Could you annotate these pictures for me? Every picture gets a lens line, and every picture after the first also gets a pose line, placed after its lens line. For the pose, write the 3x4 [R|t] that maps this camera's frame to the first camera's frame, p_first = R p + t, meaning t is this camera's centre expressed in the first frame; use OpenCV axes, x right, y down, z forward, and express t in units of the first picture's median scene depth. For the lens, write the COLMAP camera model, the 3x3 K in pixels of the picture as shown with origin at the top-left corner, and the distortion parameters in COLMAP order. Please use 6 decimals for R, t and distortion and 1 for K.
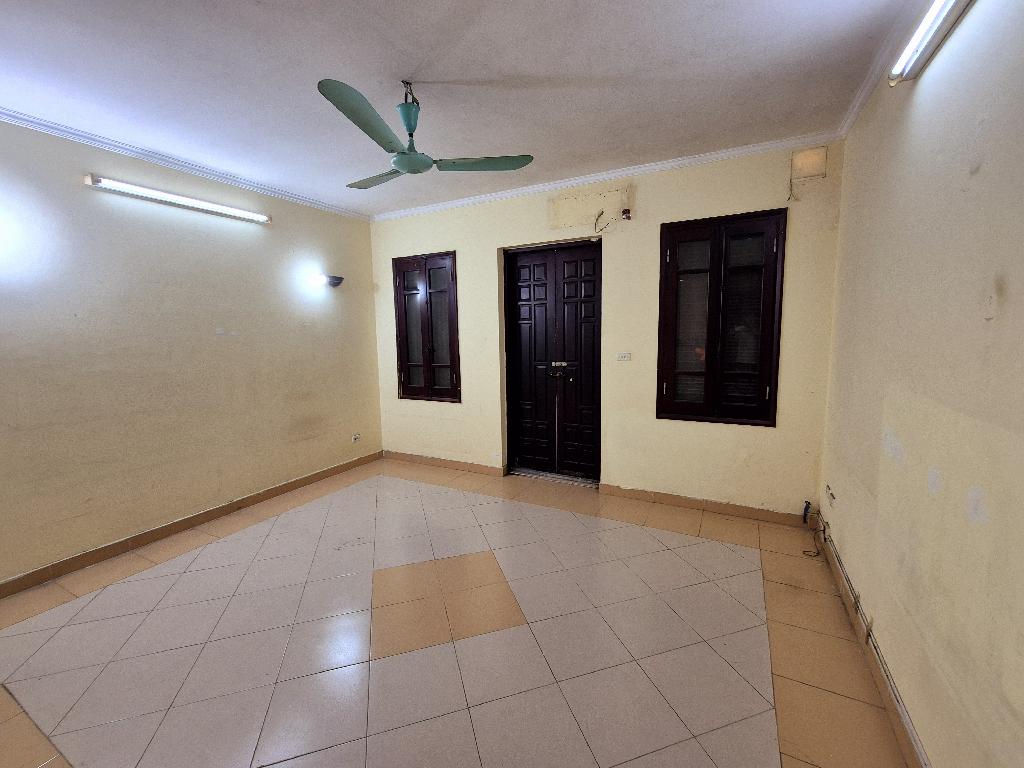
lens RADIAL K [[419.4, 0, 516.3], [0, 419.4, 381.9], [0, 0, 1]] dist [0.004502, 0.000070]
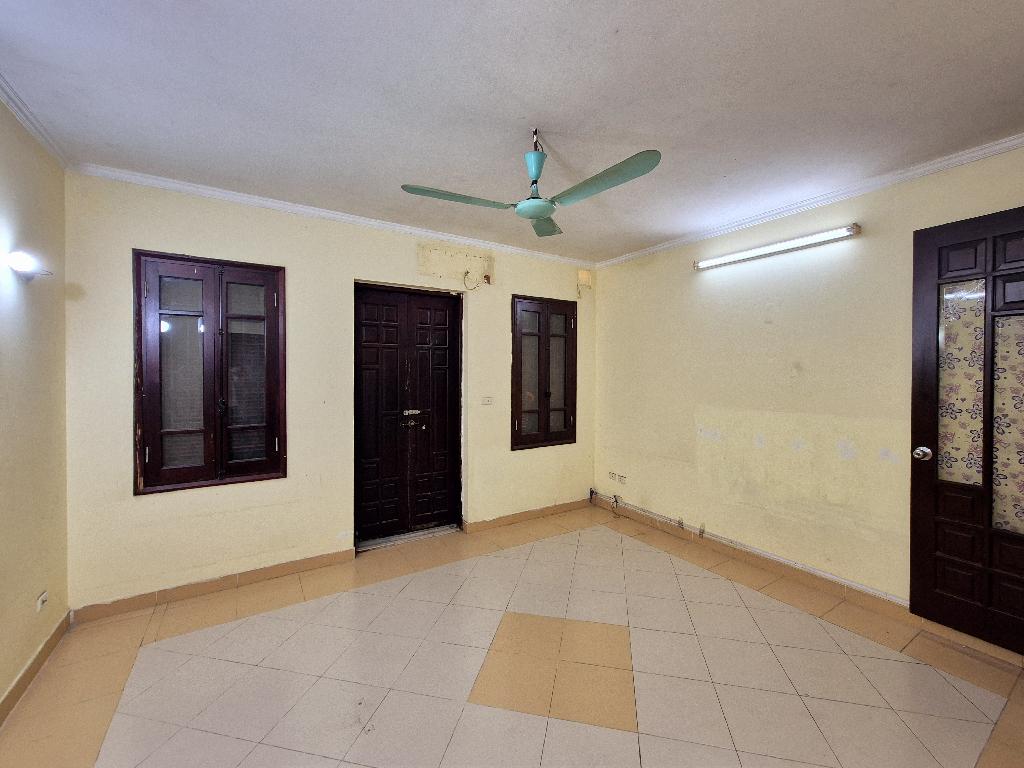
lens RADIAL K [[419.4, 0, 511.1], [0, 419.4, 384.7], [0, 0, 1]] dist [0.004502, 0.000070]
pose [[0.503312, -0.001377, 0.864104, -0.651534], [0.101796, 0.993130, -0.057710, -0.029312], [-0.858088, 0.117008, 0.499994, 0.355264]]
